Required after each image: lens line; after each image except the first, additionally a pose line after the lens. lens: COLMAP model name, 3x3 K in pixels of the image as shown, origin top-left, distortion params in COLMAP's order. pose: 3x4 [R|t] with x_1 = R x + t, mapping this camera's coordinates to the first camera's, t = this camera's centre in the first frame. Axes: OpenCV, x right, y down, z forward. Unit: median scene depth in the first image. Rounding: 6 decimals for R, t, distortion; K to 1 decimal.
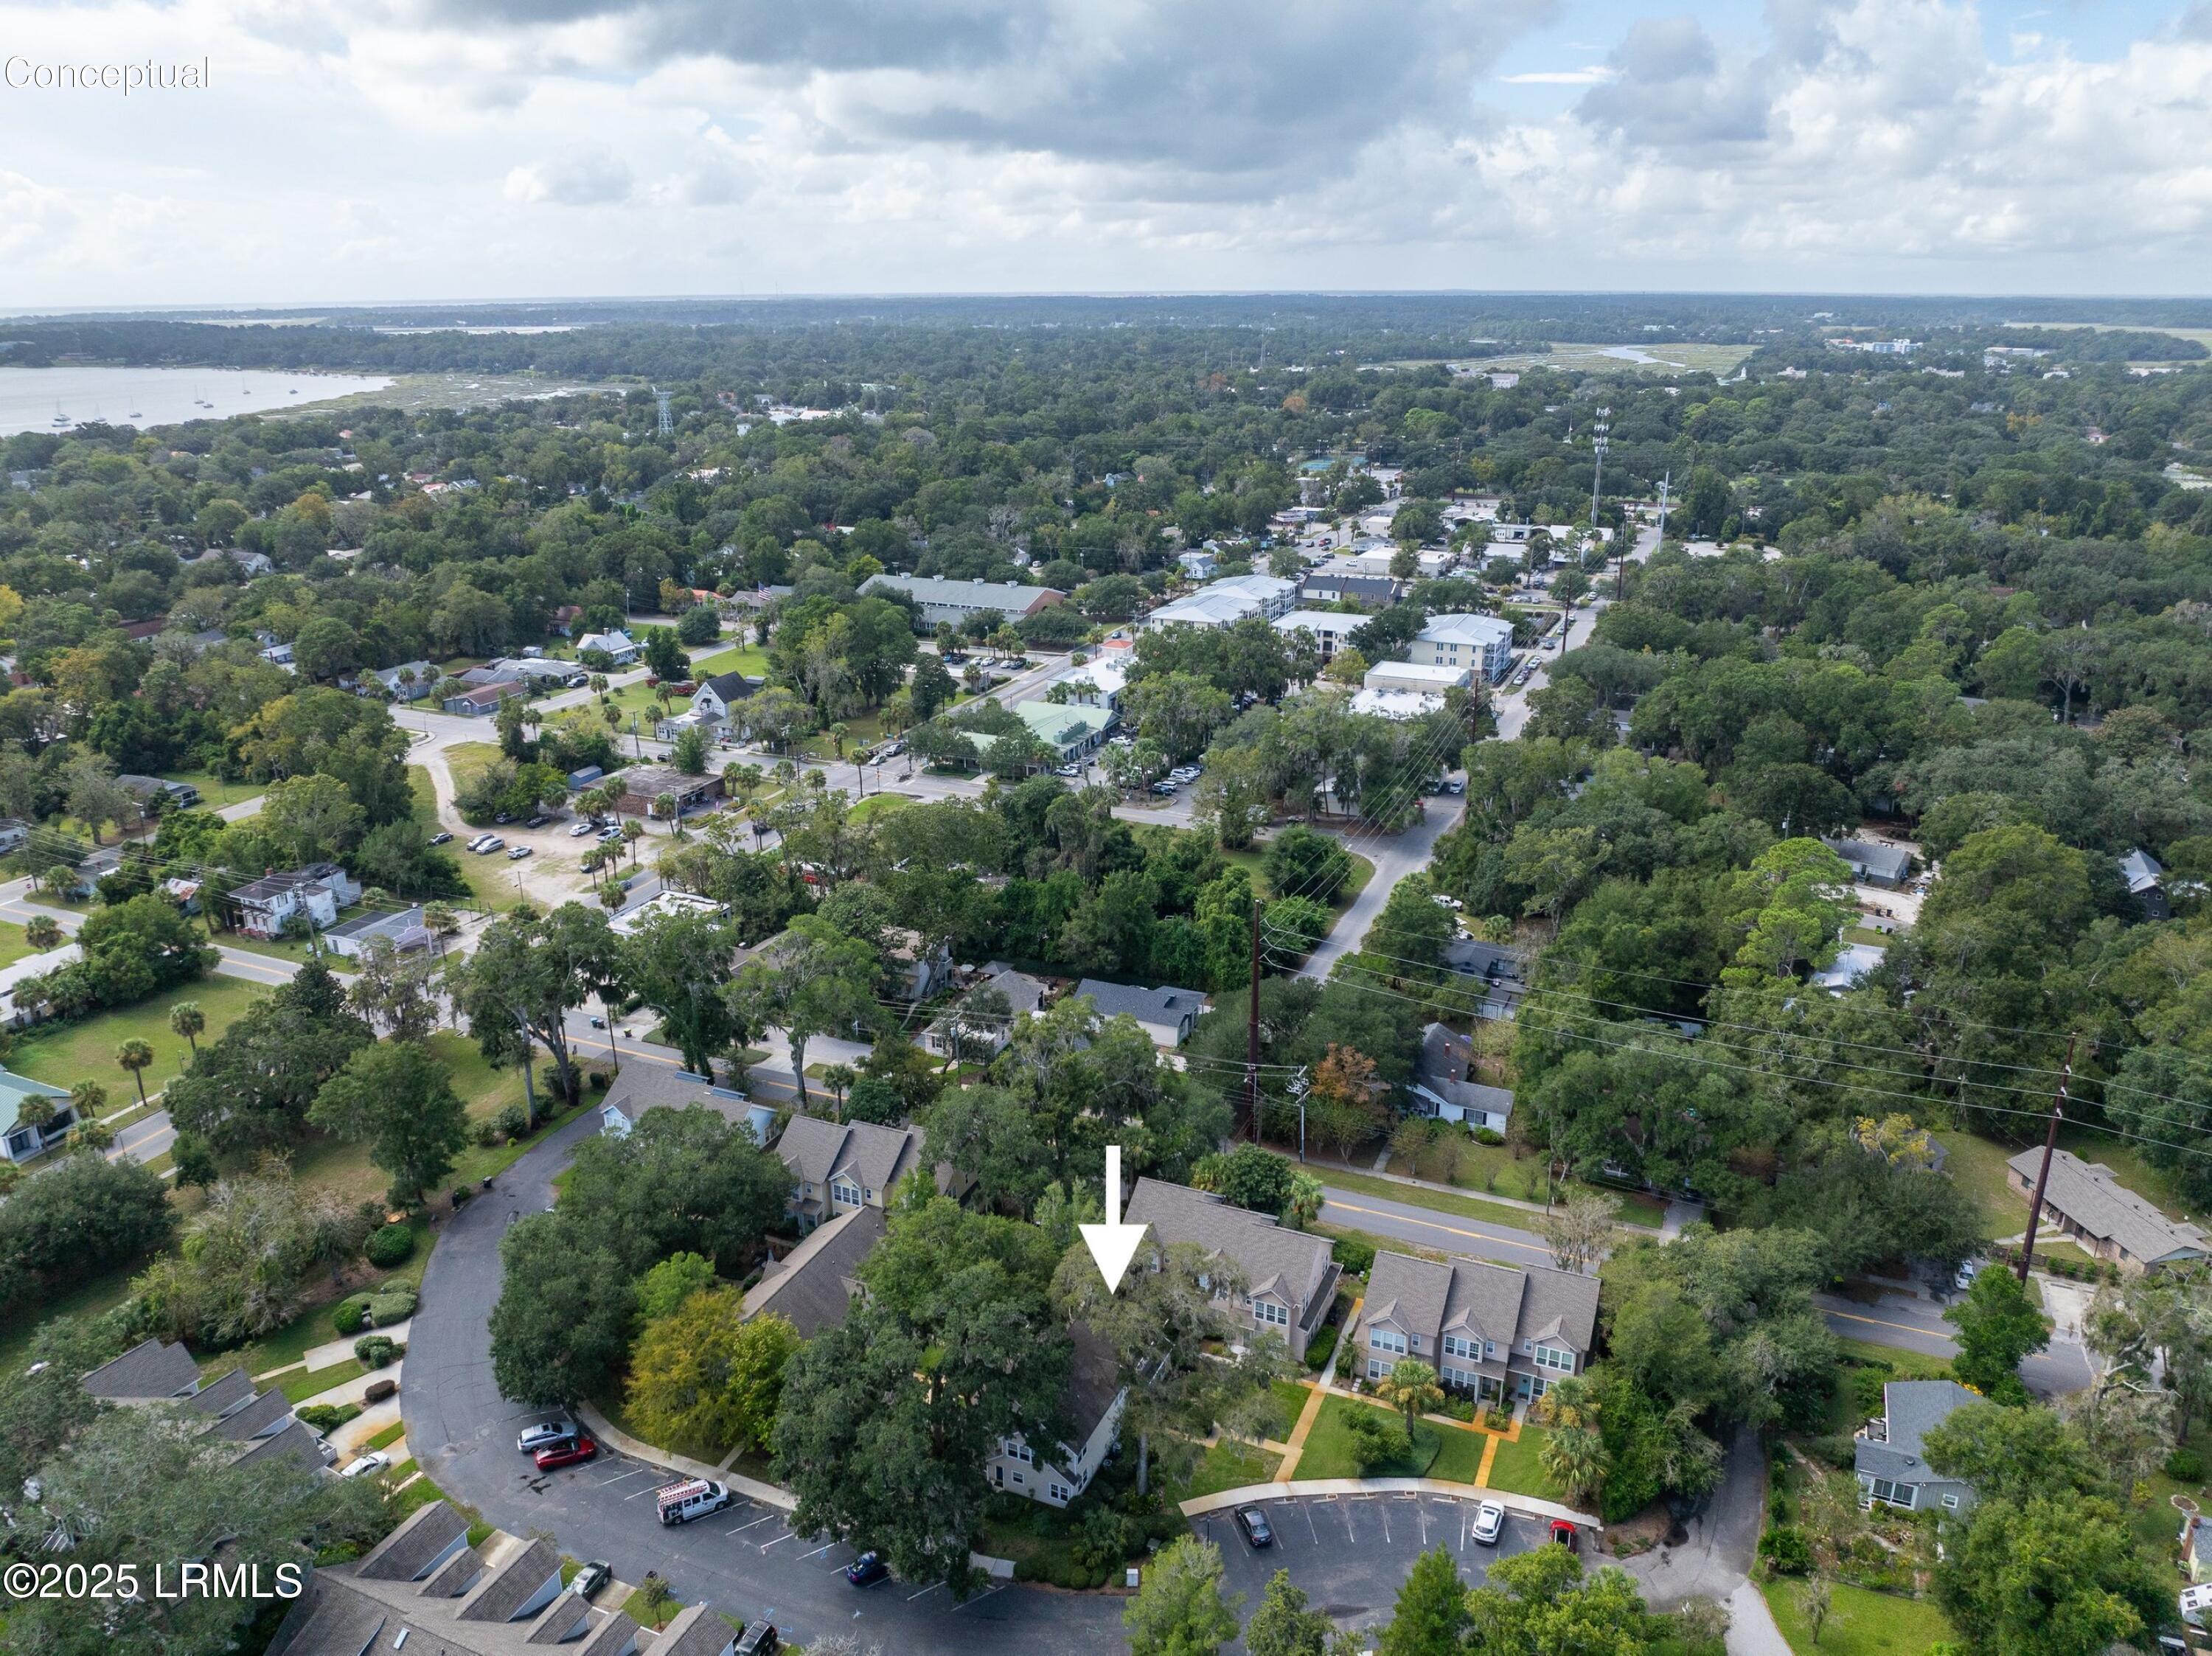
lens RADIAL K [[1559.4, 0, 1105.0], [0, 1559.4, 819.7], [0, 0, 1]] dist [-0.045981, 0.014182]
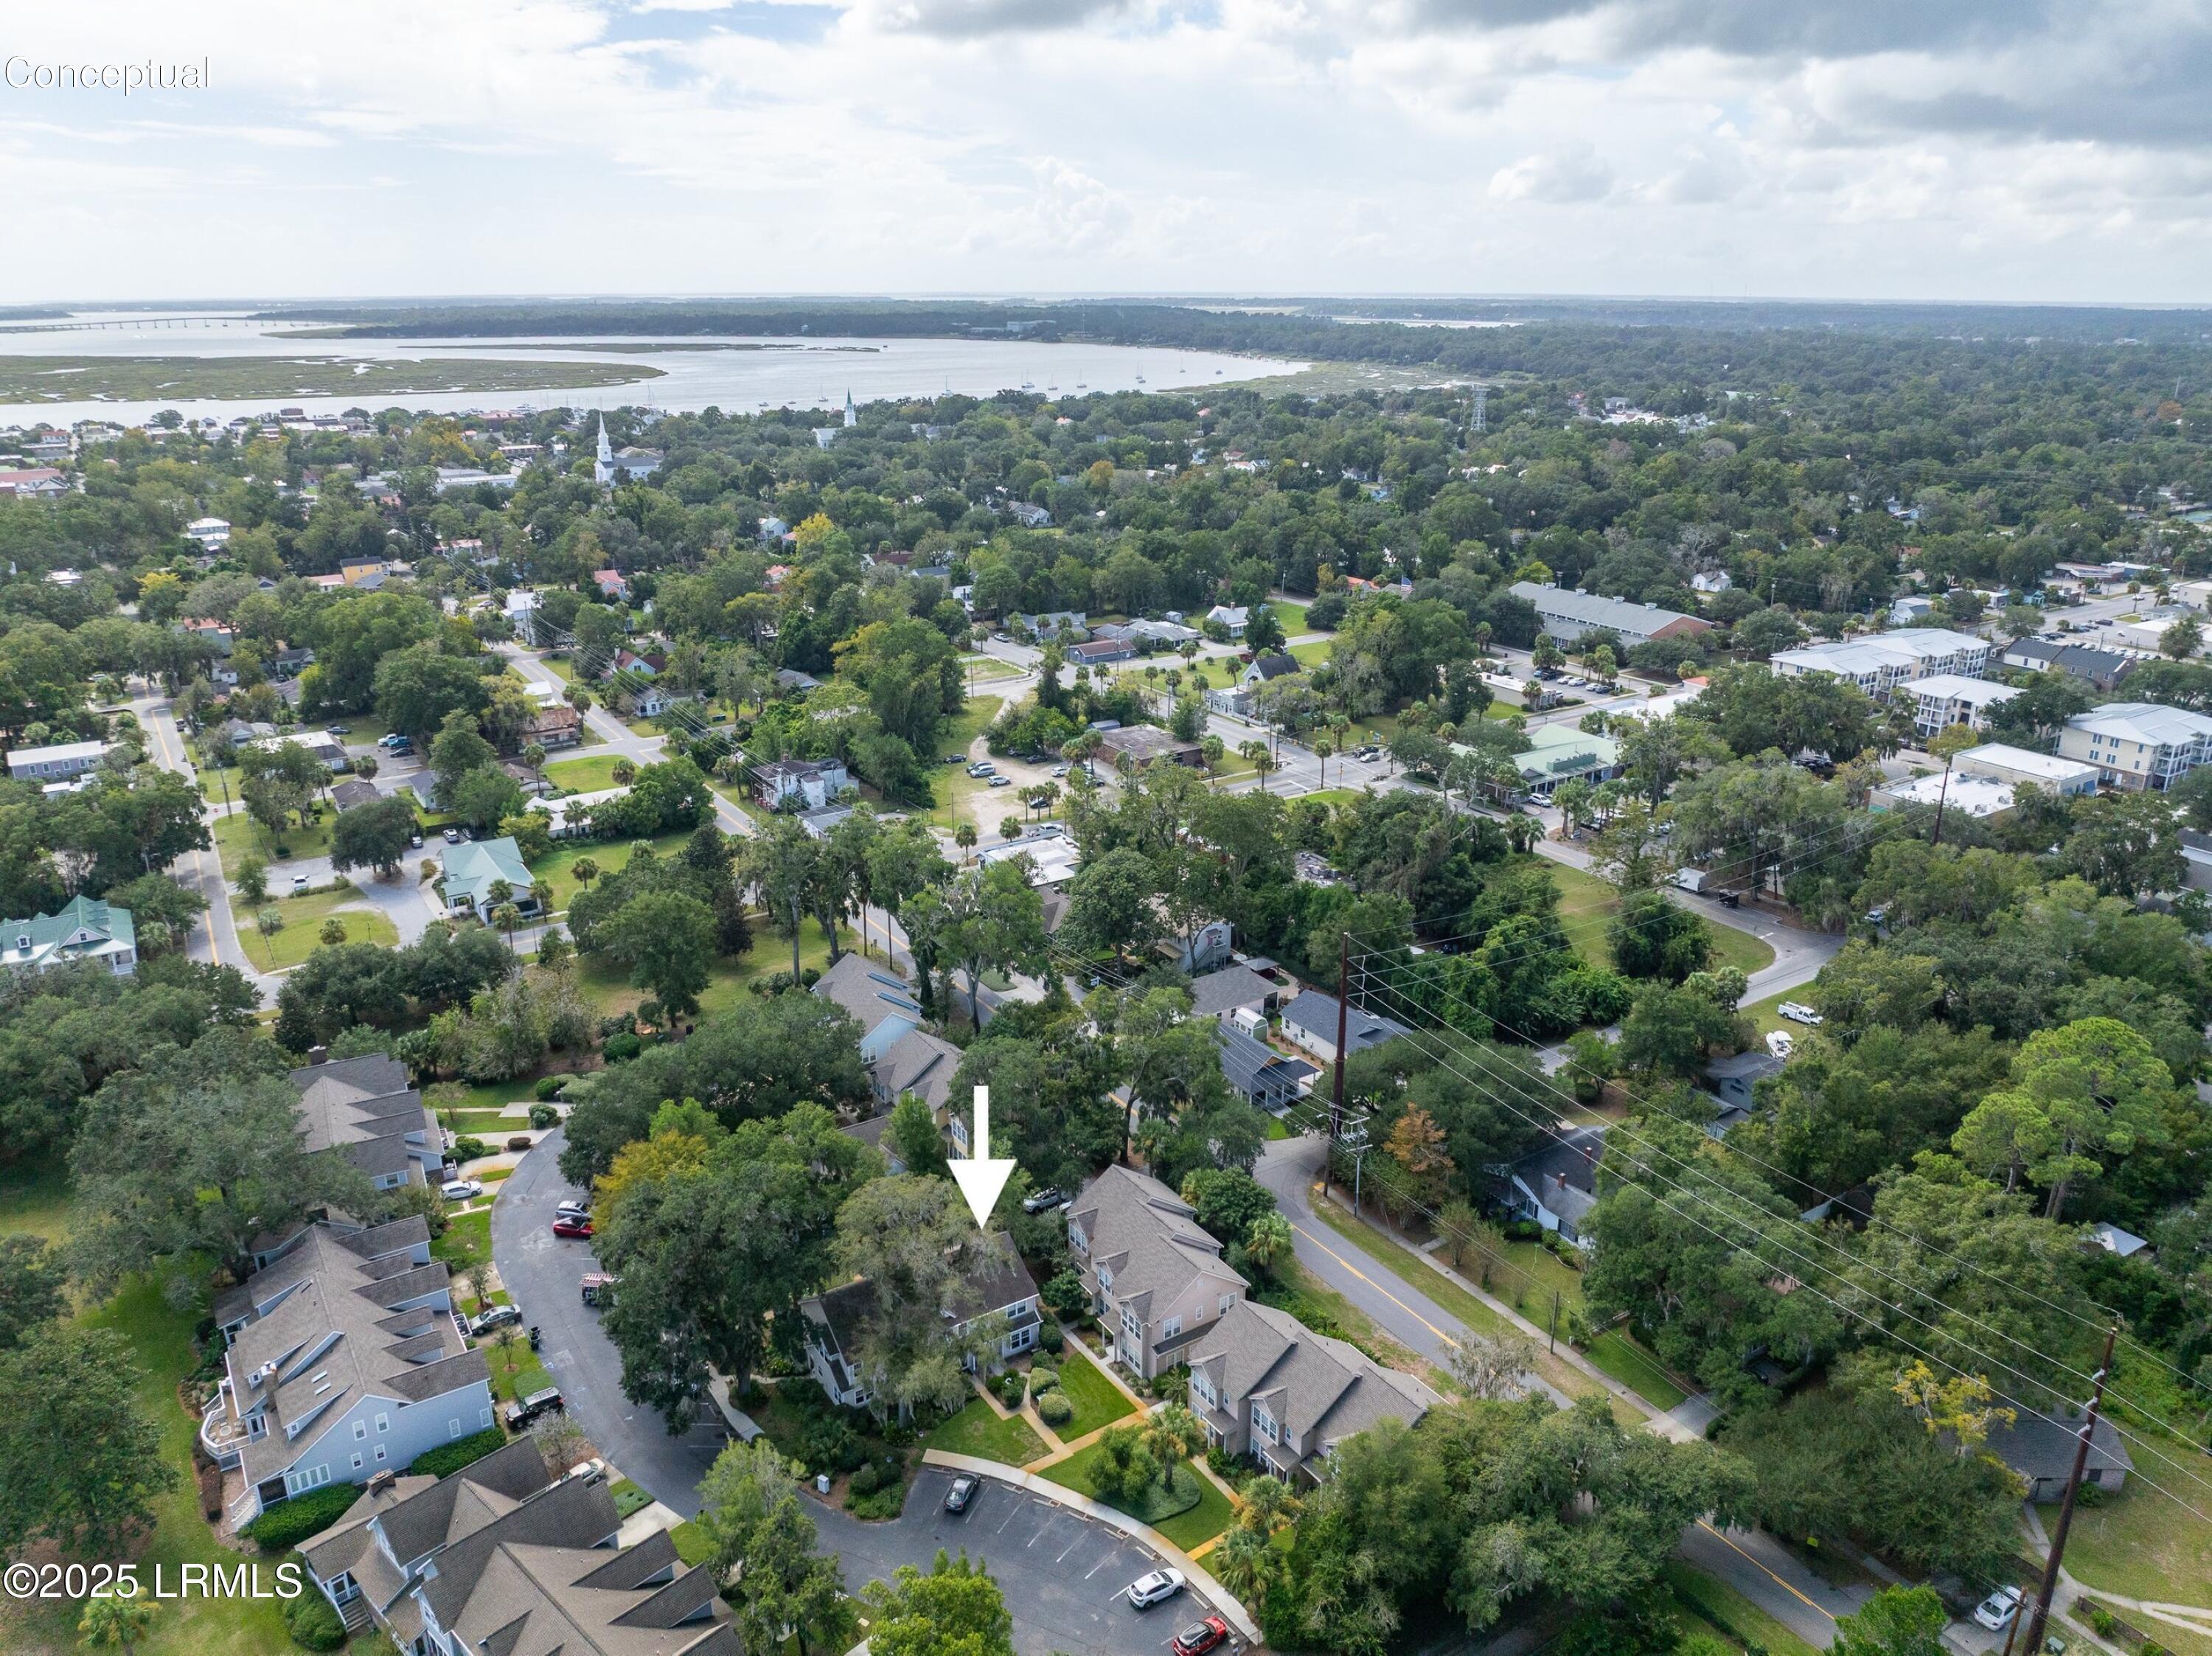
lens RADIAL K [[1559.4, 0, 1113.5], [0, 1559.4, 836.2], [0, 0, 1]] dist [-0.045981, 0.014182]
pose [[0.844045, 0.185469, -0.503179, 0.220806], [-0.180165, 0.981824, 0.059682, -0.018103], [0.505103, 0.040281, 0.862119, 0.053126]]
